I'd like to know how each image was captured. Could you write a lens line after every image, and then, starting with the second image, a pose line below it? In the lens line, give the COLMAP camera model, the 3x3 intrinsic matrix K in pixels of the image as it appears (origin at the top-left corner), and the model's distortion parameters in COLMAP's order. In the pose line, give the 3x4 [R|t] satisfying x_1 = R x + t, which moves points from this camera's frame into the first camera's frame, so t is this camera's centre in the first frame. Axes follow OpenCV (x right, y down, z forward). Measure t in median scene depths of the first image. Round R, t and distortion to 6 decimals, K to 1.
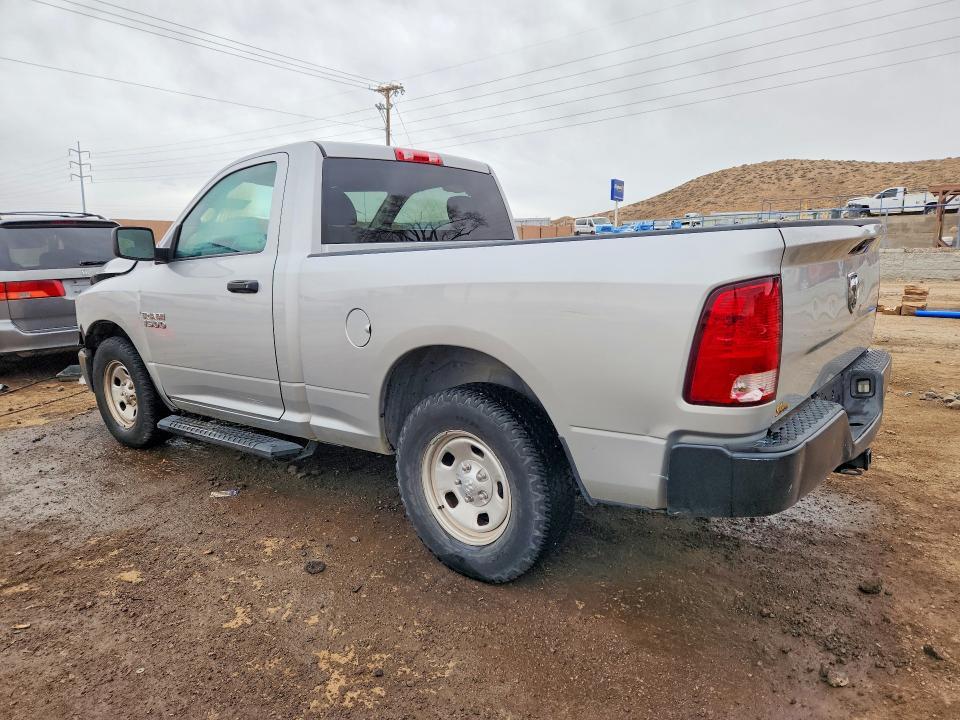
lens RADIAL K [[680.0, 0, 484.0], [0, 680.0, 359.7], [0, 0, 1]] dist [-0.005288, -0.012389]
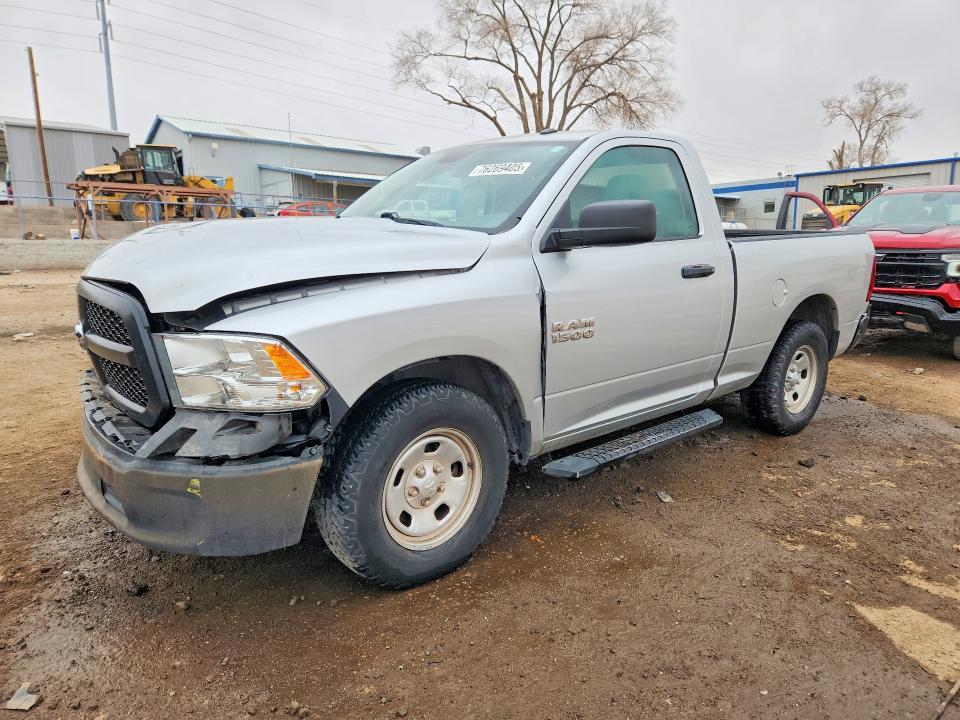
lens RADIAL K [[680.0, 0, 479.9], [0, 680.0, 357.3], [0, 0, 1]] dist [-0.005288, -0.012389]
pose [[0.173017, -0.154092, 0.972790, -1.492486], [0.152982, 0.979903, 0.128010, -0.169722], [-0.972965, 0.126672, 0.193114, 1.192903]]
